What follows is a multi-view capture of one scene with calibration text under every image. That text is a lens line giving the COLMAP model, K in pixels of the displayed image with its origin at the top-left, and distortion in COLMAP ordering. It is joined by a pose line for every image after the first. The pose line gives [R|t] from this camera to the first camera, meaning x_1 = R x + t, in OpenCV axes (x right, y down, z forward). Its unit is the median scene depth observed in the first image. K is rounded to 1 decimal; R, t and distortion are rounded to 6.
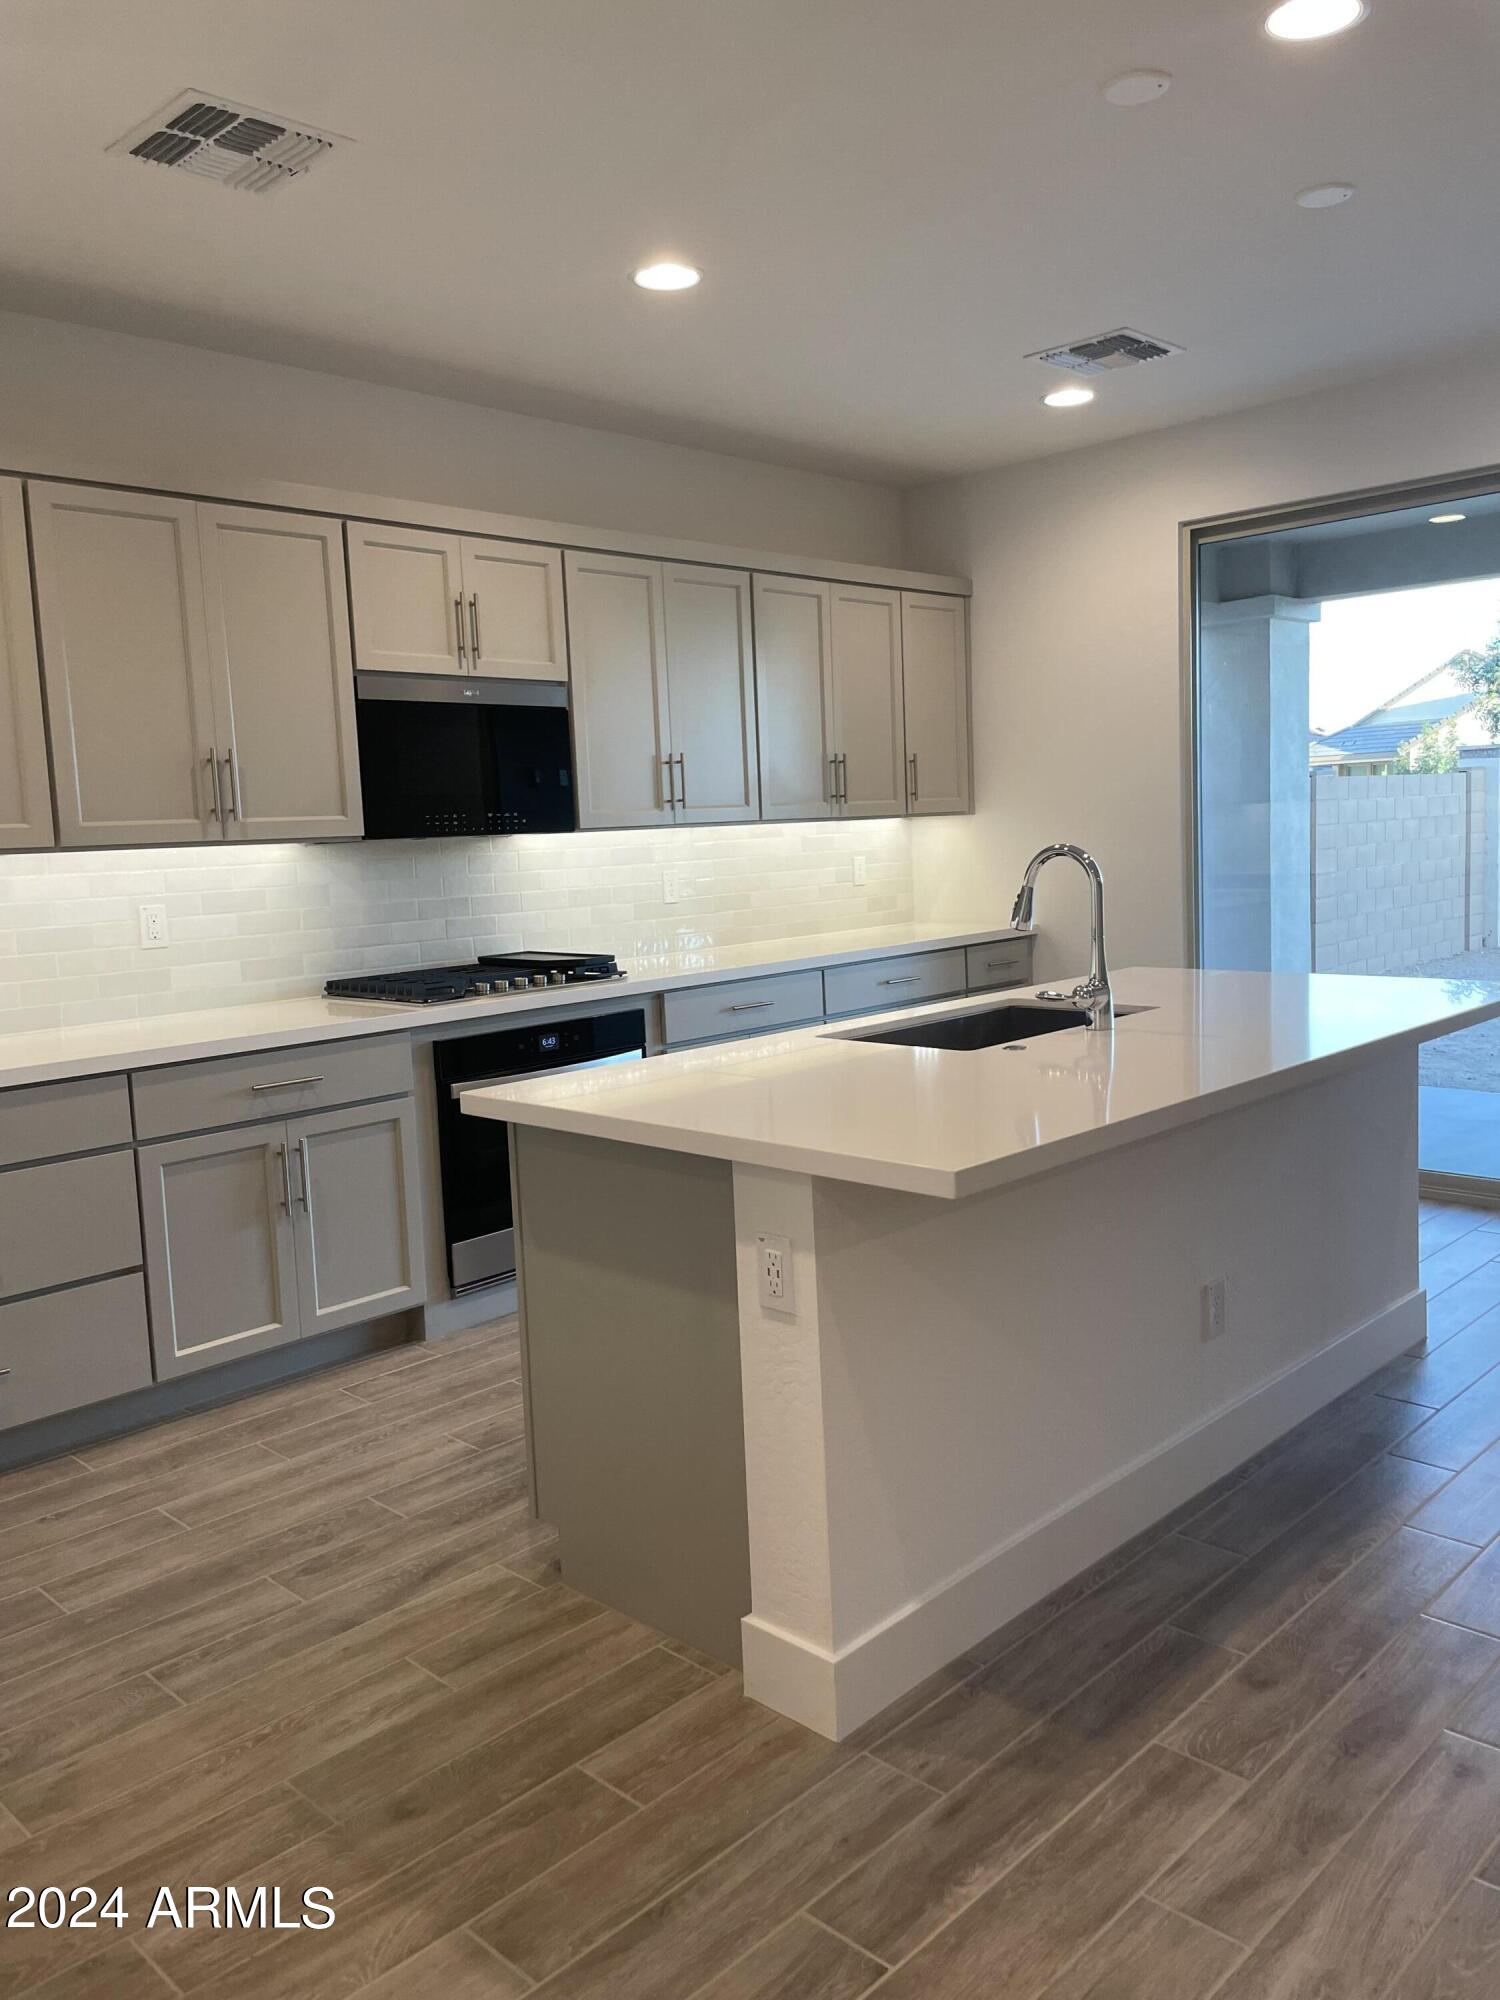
lens RADIAL K [[1515.4, 0, 747.3], [0, 1515.4, 993.9], [0, 0, 1]] dist [0.094241, -0.137830]
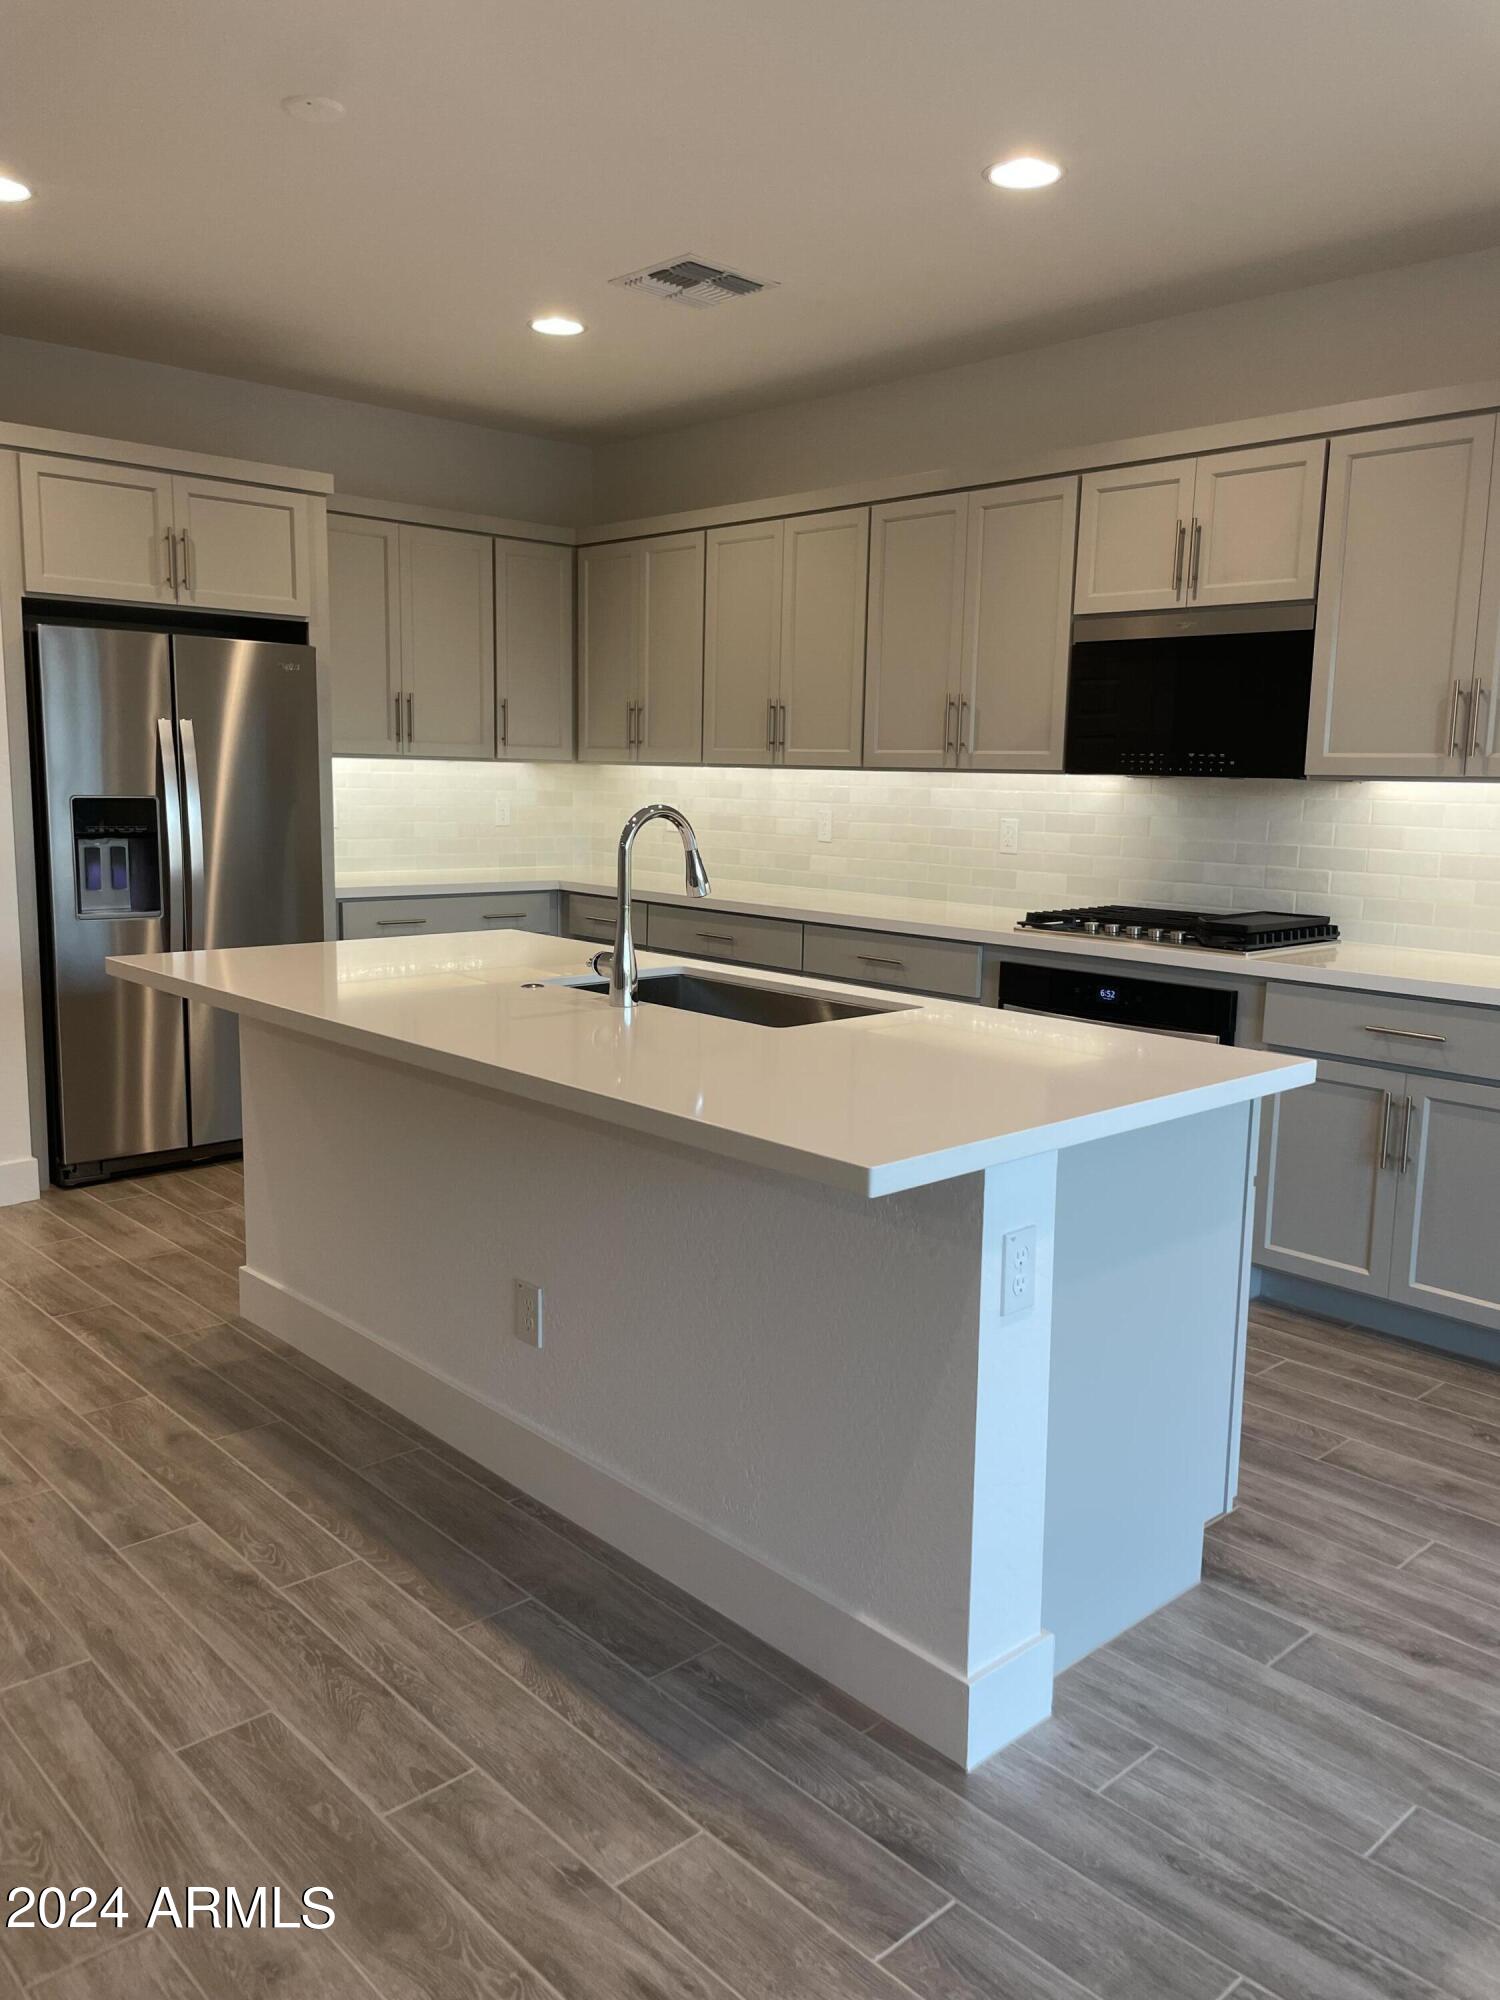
lens RADIAL K [[1515.4, 0, 747.3], [0, 1515.4, 993.9], [0, 0, 1]] dist [0.094241, -0.137830]
pose [[-0.048547, 0.188844, -0.980806, 0.896289], [-0.130883, 0.972294, 0.193683, -0.136088], [0.990208, 0.137774, -0.022486, 0.864889]]
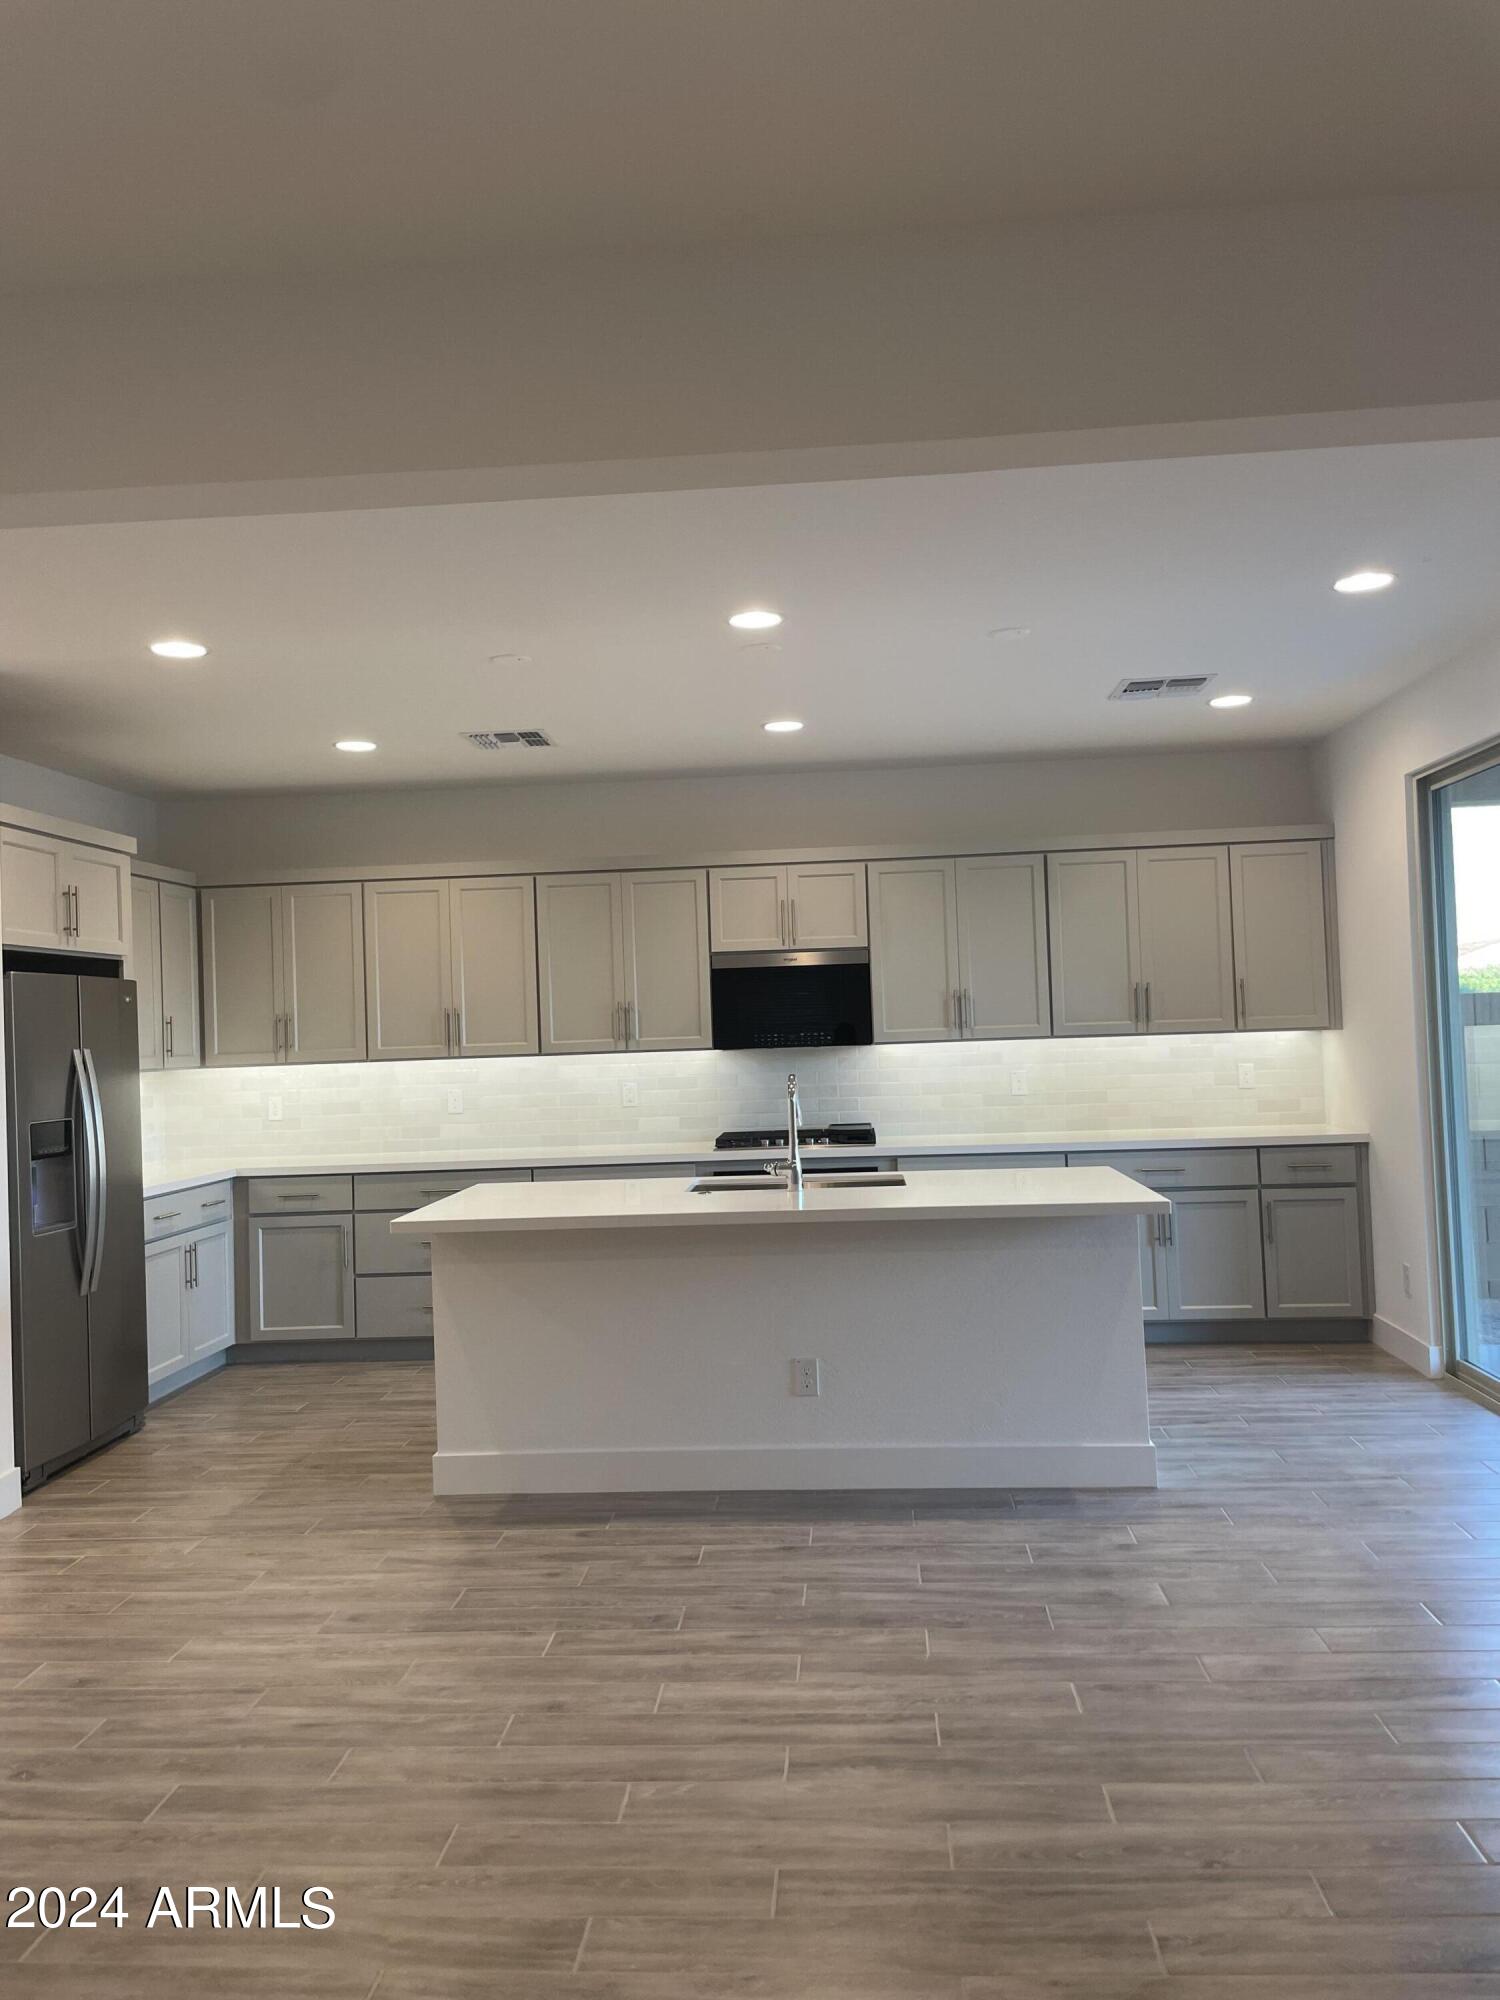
lens RADIAL K [[1515.4, 0, 747.3], [0, 1515.4, 993.9], [0, 0, 1]] dist [0.094241, -0.137830]
pose [[0.644406, 0.000586, -0.764684, 1.119884], [-0.077365, 0.994919, -0.064434, -0.060363], [0.760760, 0.100682, 0.641176, -0.063357]]
